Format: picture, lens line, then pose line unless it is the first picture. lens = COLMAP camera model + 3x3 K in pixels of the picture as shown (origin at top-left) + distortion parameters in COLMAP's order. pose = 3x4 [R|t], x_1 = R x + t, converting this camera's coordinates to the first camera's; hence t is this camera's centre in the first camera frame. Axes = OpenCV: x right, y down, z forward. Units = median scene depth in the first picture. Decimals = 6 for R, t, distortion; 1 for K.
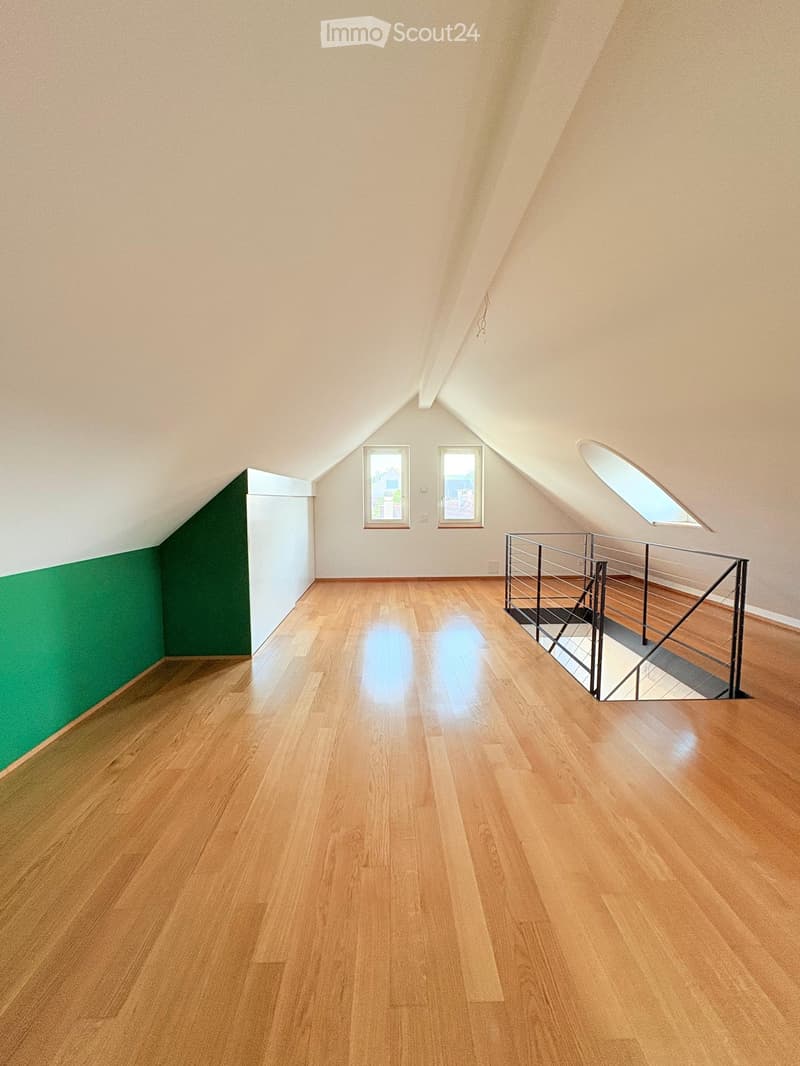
lens RADIAL K [[423.0, 0, 400.3], [0, 423.0, 534.6], [0, 0, 1]] dist [0.000392, 0.000772]
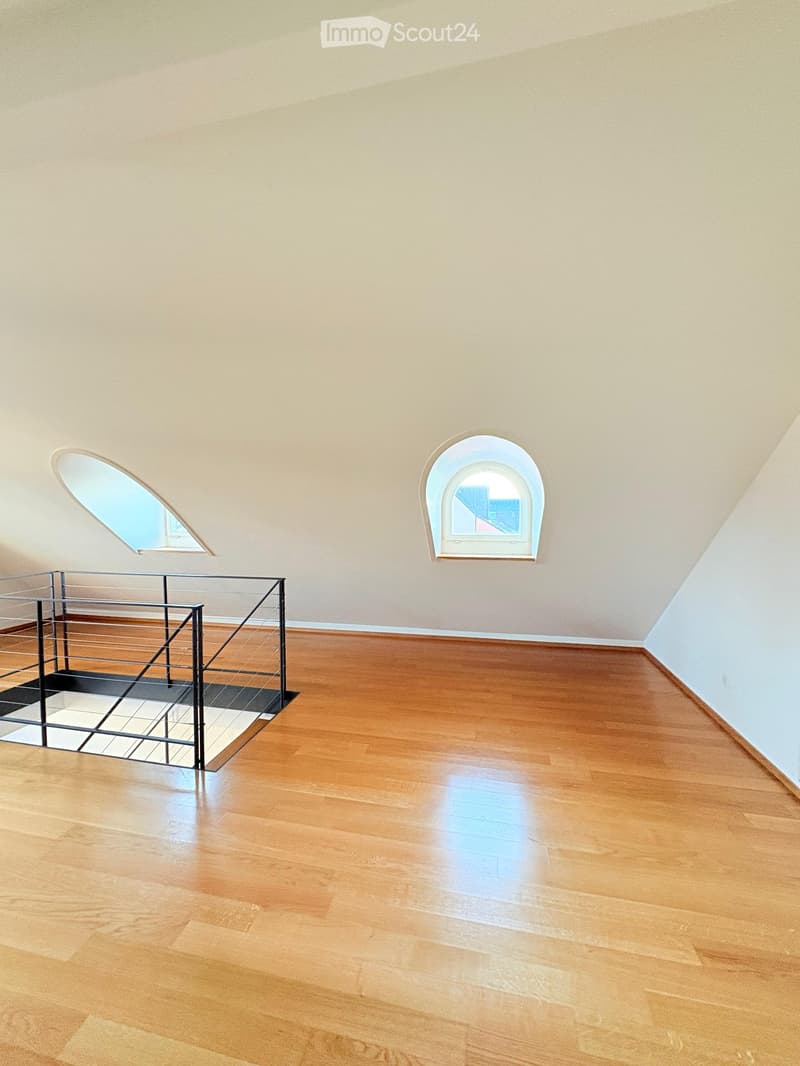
lens RADIAL K [[423.0, 0, 400.1], [0, 423.0, 529.6], [0, 0, 1]] dist [0.000392, 0.000772]
pose [[0.234780, -0.038333, 0.971292, -0.190710], [0.080677, 0.996543, 0.019829, -0.058351], [-0.968695, 0.073706, 0.237061, 0.314711]]
